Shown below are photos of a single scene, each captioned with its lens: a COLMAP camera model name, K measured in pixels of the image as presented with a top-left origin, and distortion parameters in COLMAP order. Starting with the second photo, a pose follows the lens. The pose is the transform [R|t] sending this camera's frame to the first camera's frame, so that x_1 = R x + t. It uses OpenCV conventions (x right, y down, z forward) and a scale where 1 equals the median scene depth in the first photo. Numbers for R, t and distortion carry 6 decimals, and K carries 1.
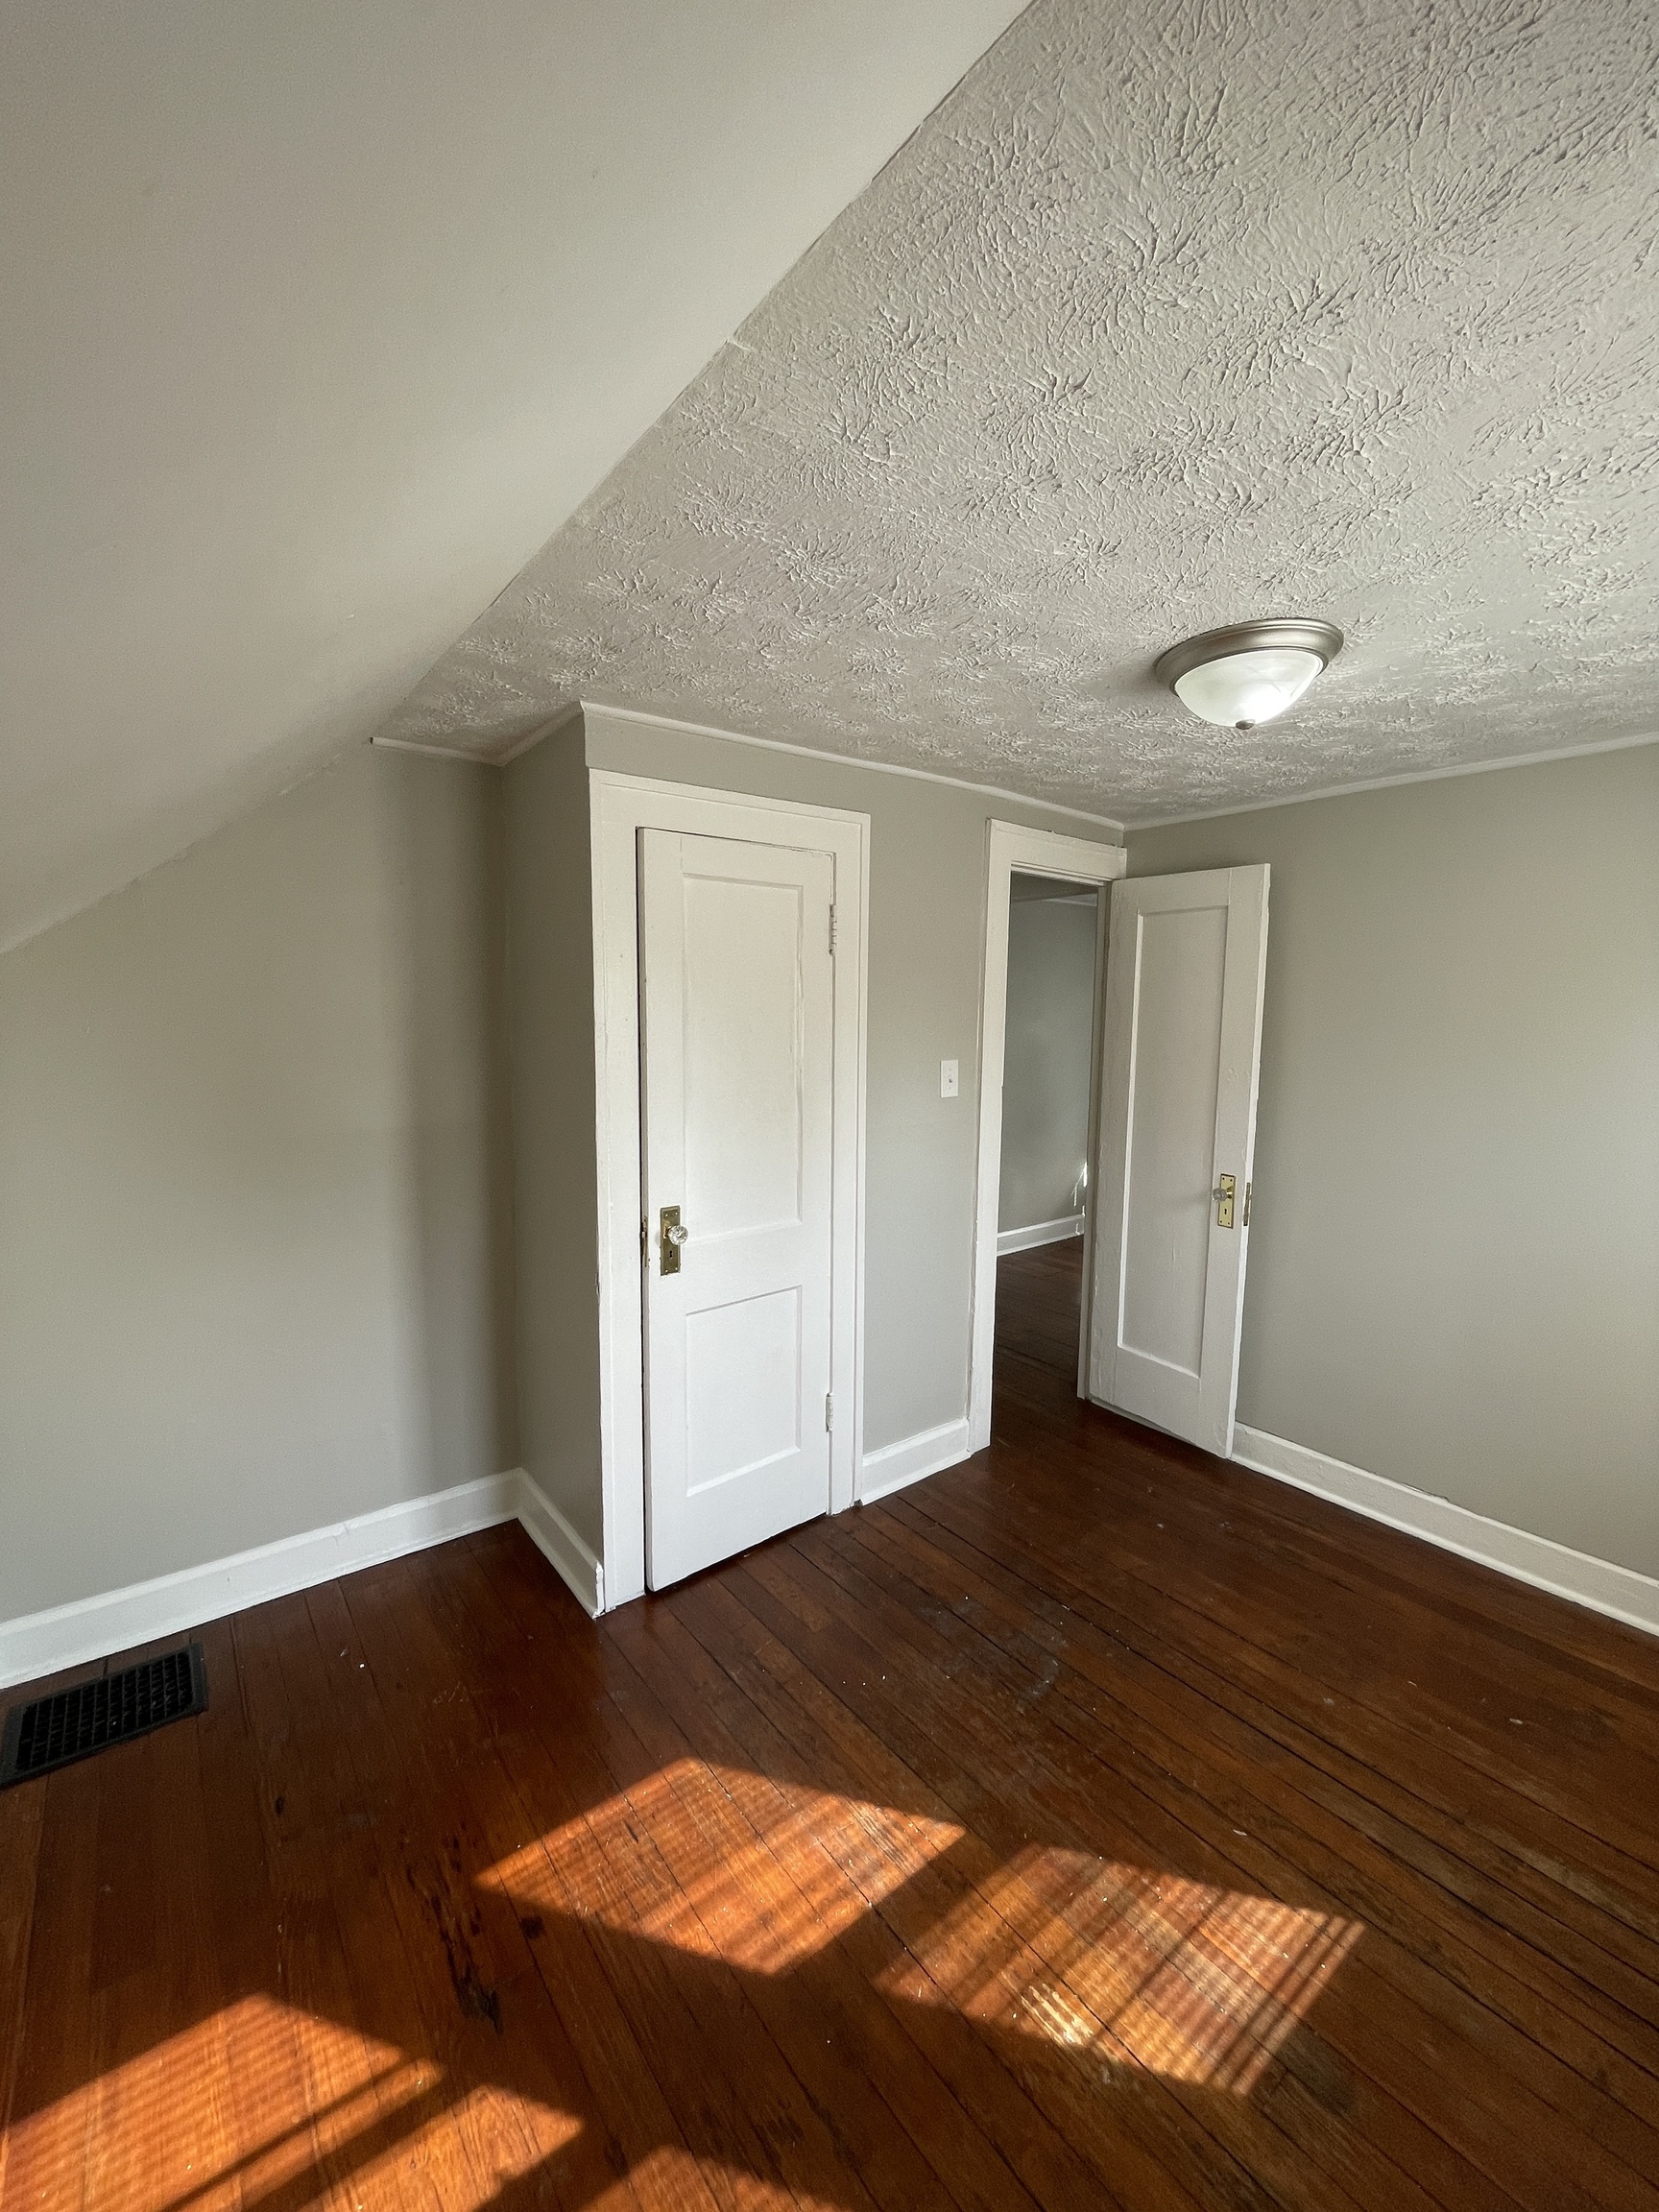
lens RADIAL K [[903.1, 0, 828.9], [0, 903.1, 1108.9], [0, 0, 1]] dist [-0.003179, -0.000643]
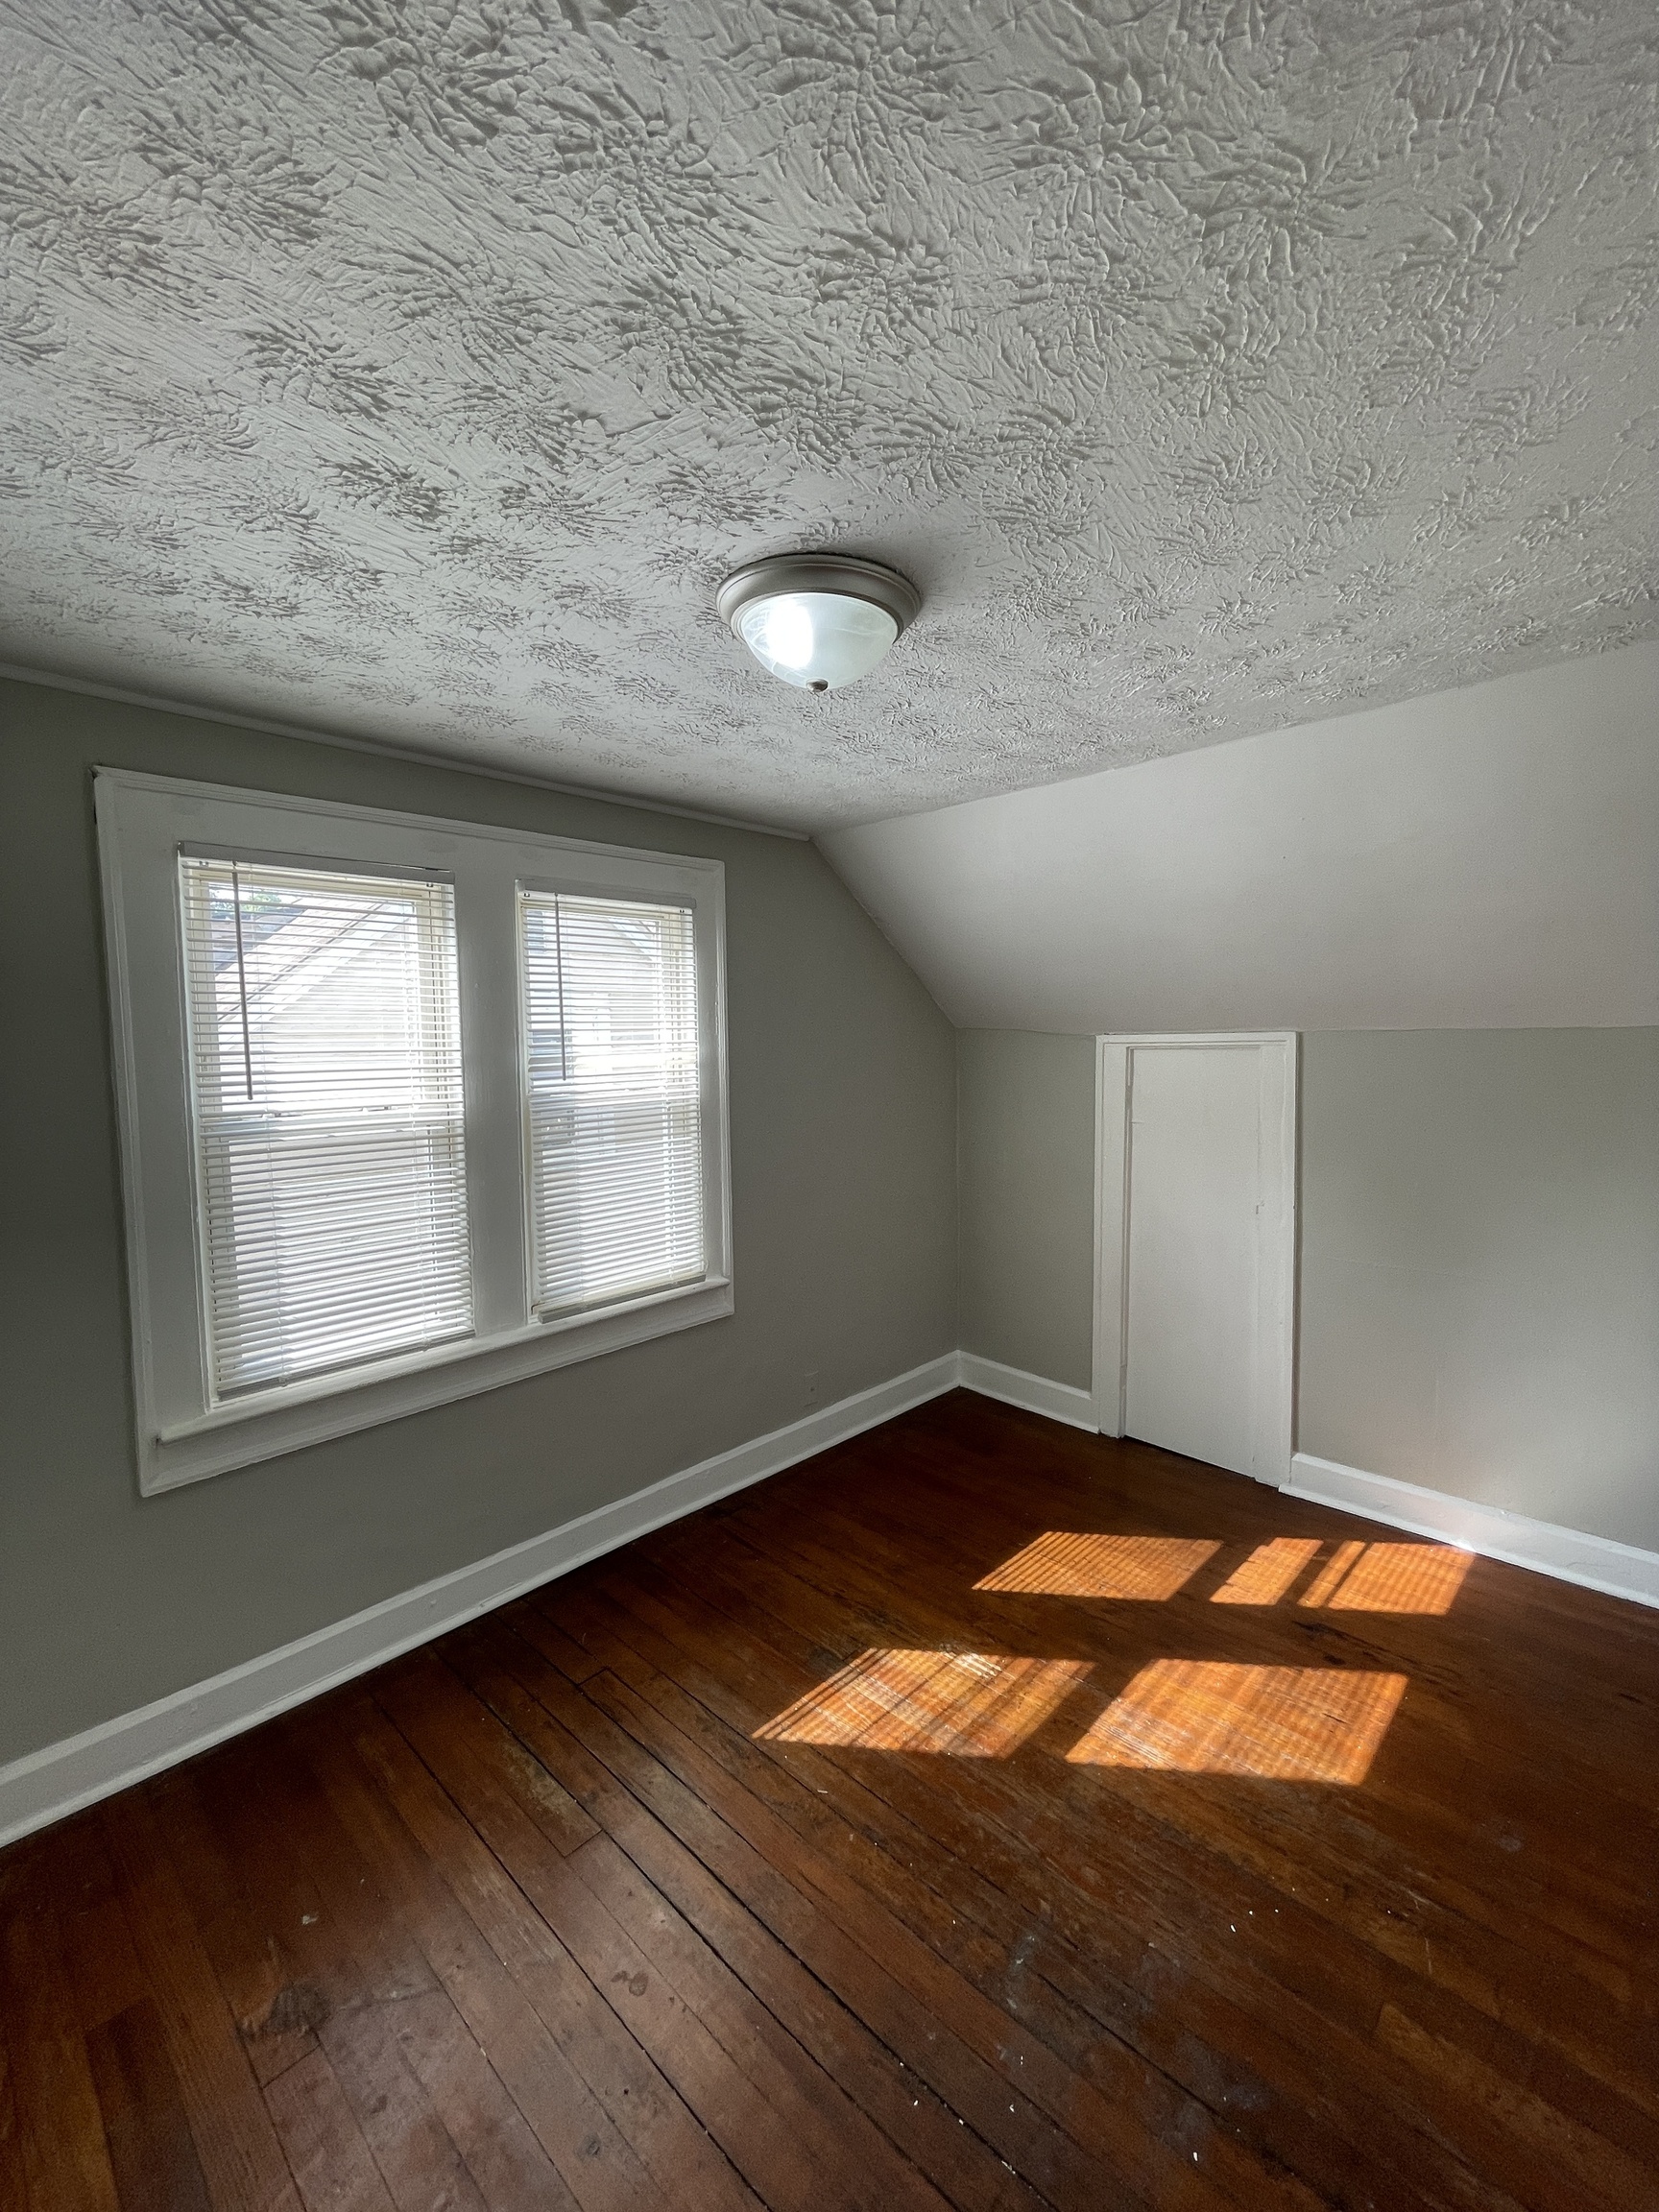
lens RADIAL K [[903.1, 0, 829.5], [0, 903.1, 1104.8], [0, 0, 1]] dist [-0.003179, -0.000643]
pose [[-0.989118, 0.024303, -0.145105, 0.626995], [-0.002757, 0.983028, 0.183437, -0.214148], [0.147100, 0.181841, -0.972263, 2.035748]]
